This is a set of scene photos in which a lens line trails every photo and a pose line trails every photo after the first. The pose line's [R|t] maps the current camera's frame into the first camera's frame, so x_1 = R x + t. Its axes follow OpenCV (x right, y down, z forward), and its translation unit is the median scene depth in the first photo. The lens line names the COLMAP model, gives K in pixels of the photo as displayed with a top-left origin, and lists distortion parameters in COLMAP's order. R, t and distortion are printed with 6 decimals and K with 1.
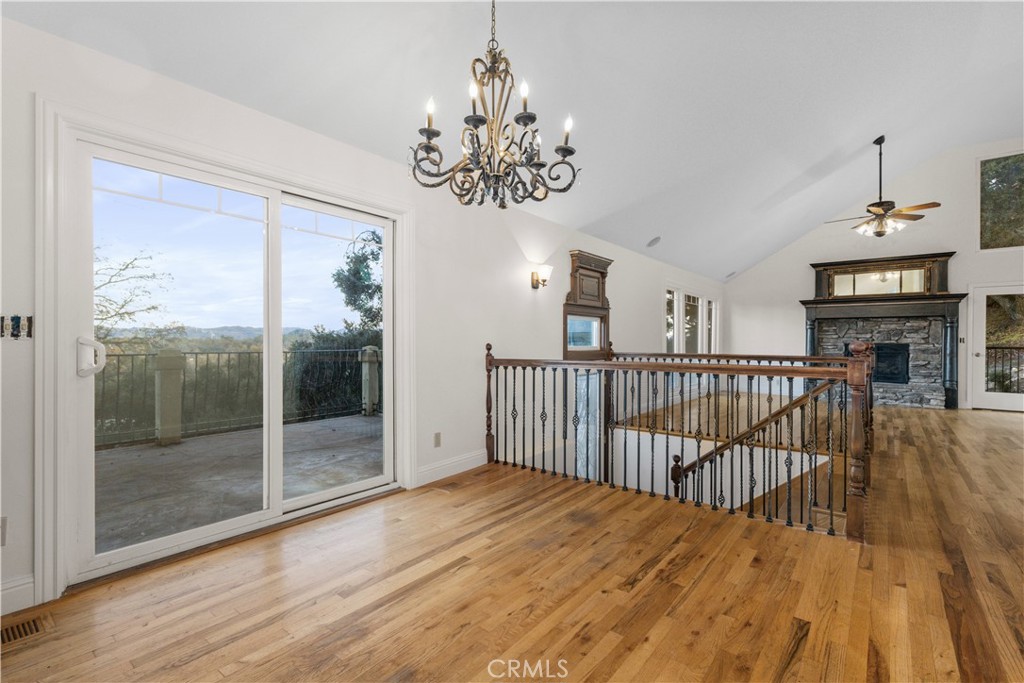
lens RADIAL K [[460.0, 0, 510.1], [0, 460.0, 344.0], [0, 0, 1]] dist [0.007746, -0.001332]
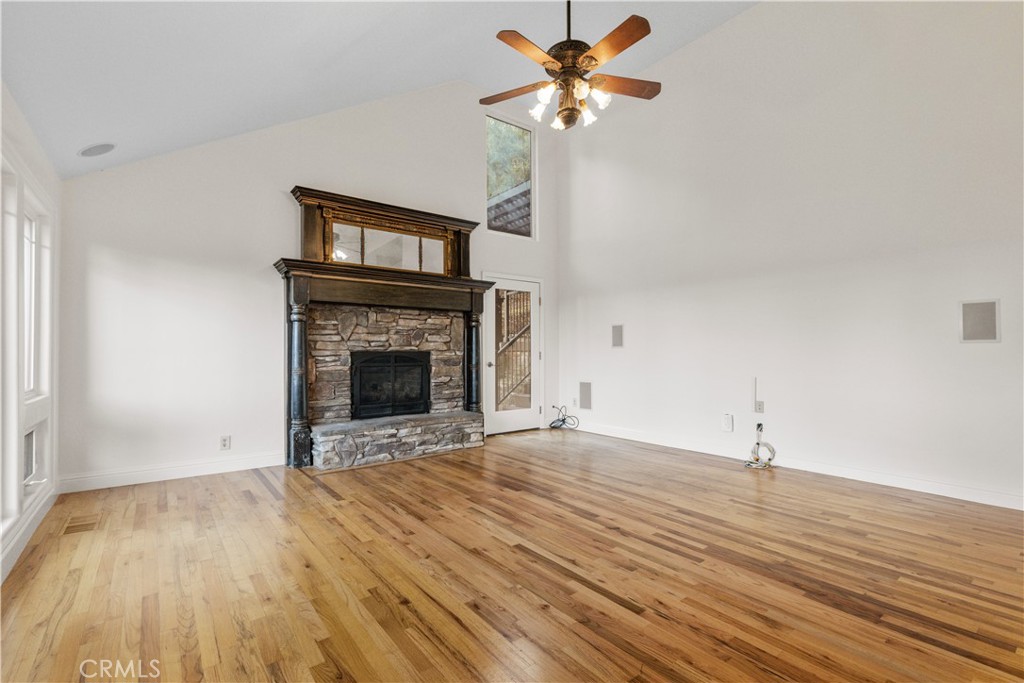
lens RADIAL K [[460.0, 0, 516.0], [0, 460.0, 346.0], [0, 0, 1]] dist [0.007746, -0.001332]
pose [[0.213696, 0.000771, 0.976900, 0.268679], [0.007326, 0.999970, -0.002392, -0.005381], [-0.976873, 0.007667, 0.213684, 0.780771]]
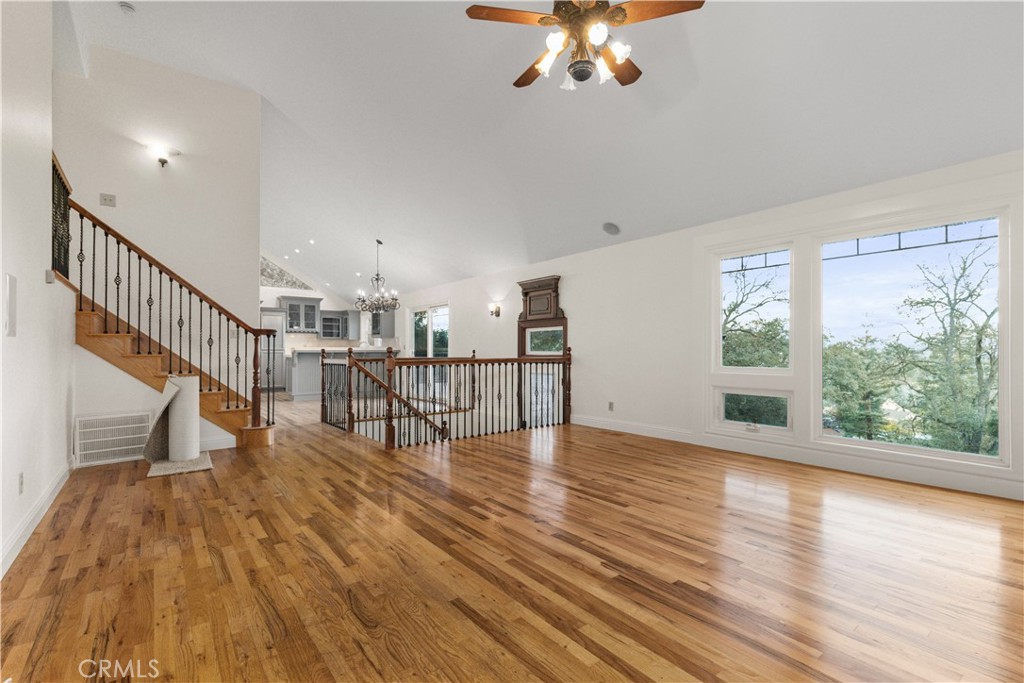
lens RADIAL K [[460.0, 0, 512.7], [0, 460.0, 344.9], [0, 0, 1]] dist [0.007746, -0.001332]
pose [[-0.220458, -0.013522, -0.975303, 0.988304], [0.001129, 0.999900, -0.014118, 0.002999], [0.975396, -0.004213, -0.220420, 0.842818]]
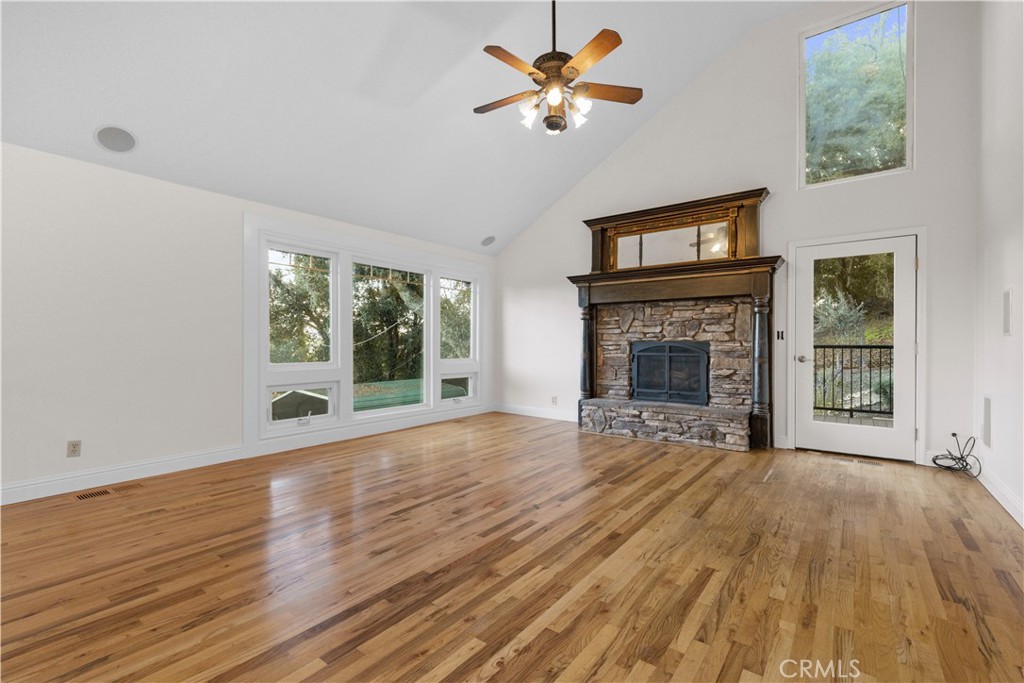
lens RADIAL K [[460.0, 0, 505.6], [0, 460.0, 345.5], [0, 0, 1]] dist [0.007746, -0.001332]
pose [[0.999406, -0.007227, 0.033703, 0.595418], [0.007187, 0.999973, 0.001302, 0.002147], [-0.033711, -0.001059, 0.999431, 0.407761]]
